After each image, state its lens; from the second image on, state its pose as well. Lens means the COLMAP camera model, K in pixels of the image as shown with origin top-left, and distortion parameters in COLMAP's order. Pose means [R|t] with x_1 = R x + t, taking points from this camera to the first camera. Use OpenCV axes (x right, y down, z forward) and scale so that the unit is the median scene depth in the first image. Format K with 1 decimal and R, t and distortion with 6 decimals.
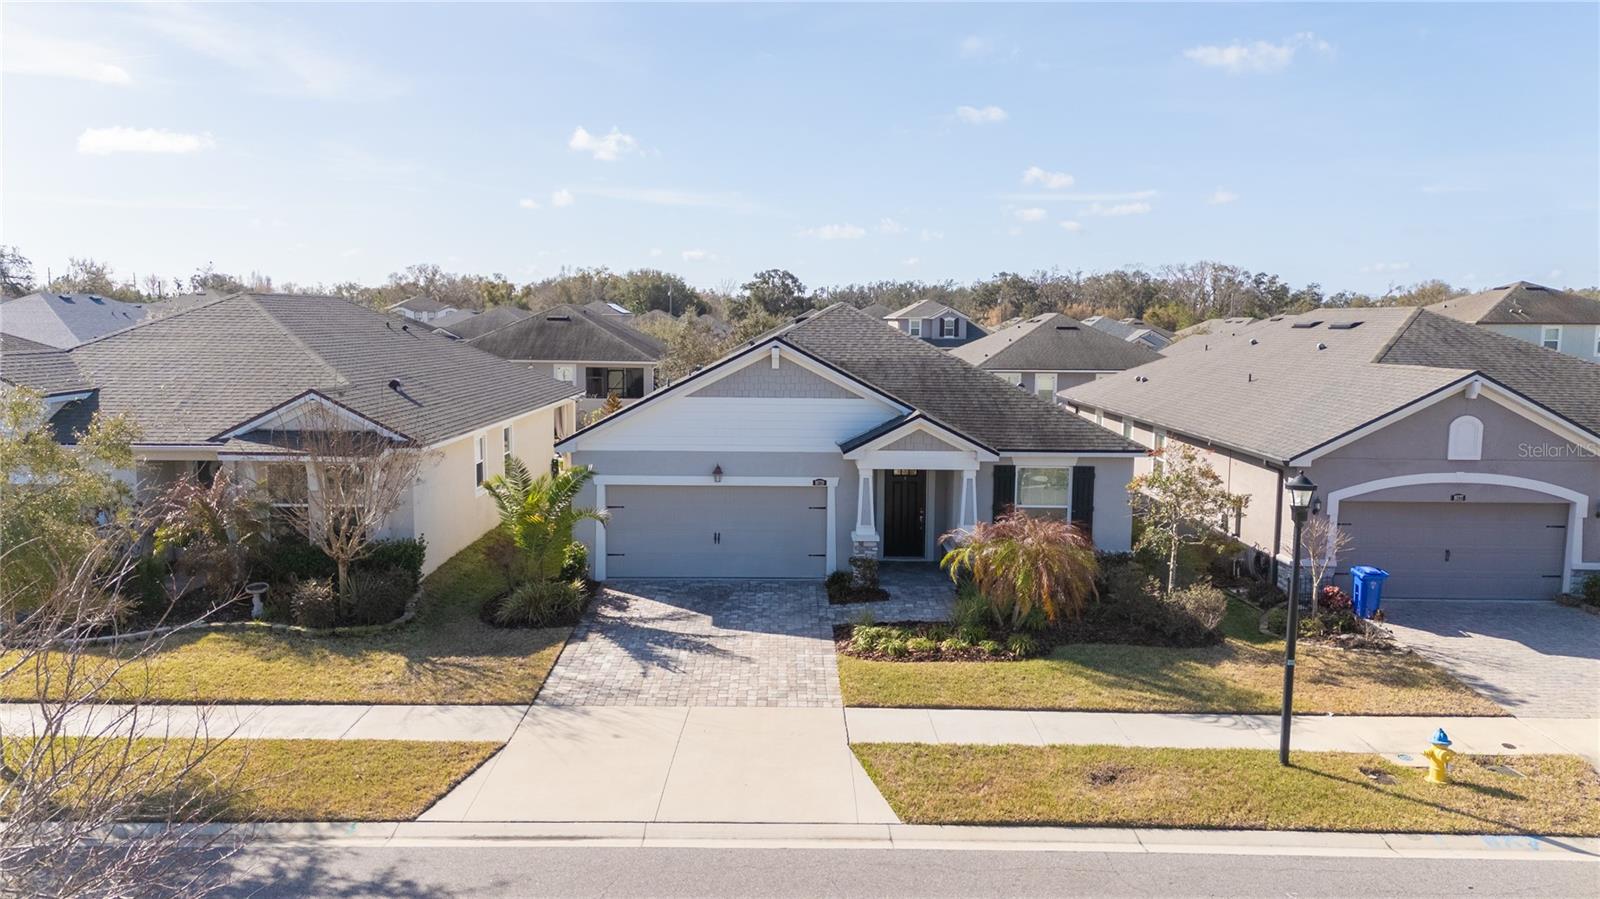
lens RADIAL K [[1161.1, 0, 800.0], [0, 1161.1, 449.5], [0, 0, 1]] dist [0.078375, -0.066523]
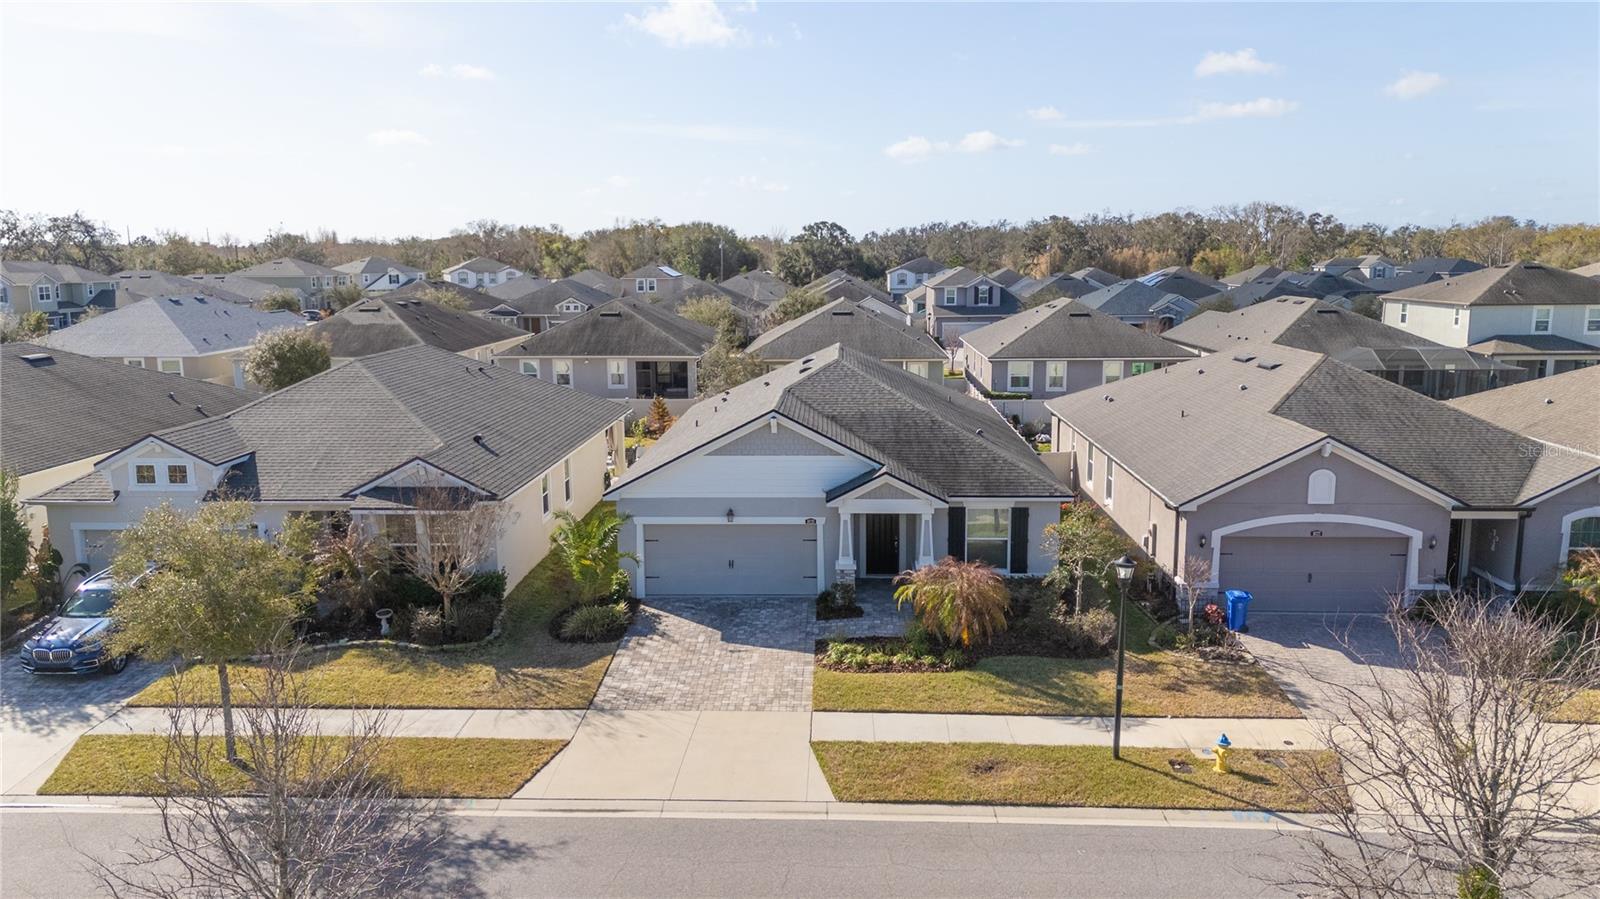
lens RADIAL K [[1161.1, 0, 800.0], [0, 1161.1, 449.5], [0, 0, 1]] dist [0.078375, -0.066523]
pose [[0.998720, -0.009390, -0.049710, 0.076726], [0.012075, 0.998468, 0.053998, -0.131394], [0.049127, -0.054529, 0.997303, -0.288427]]
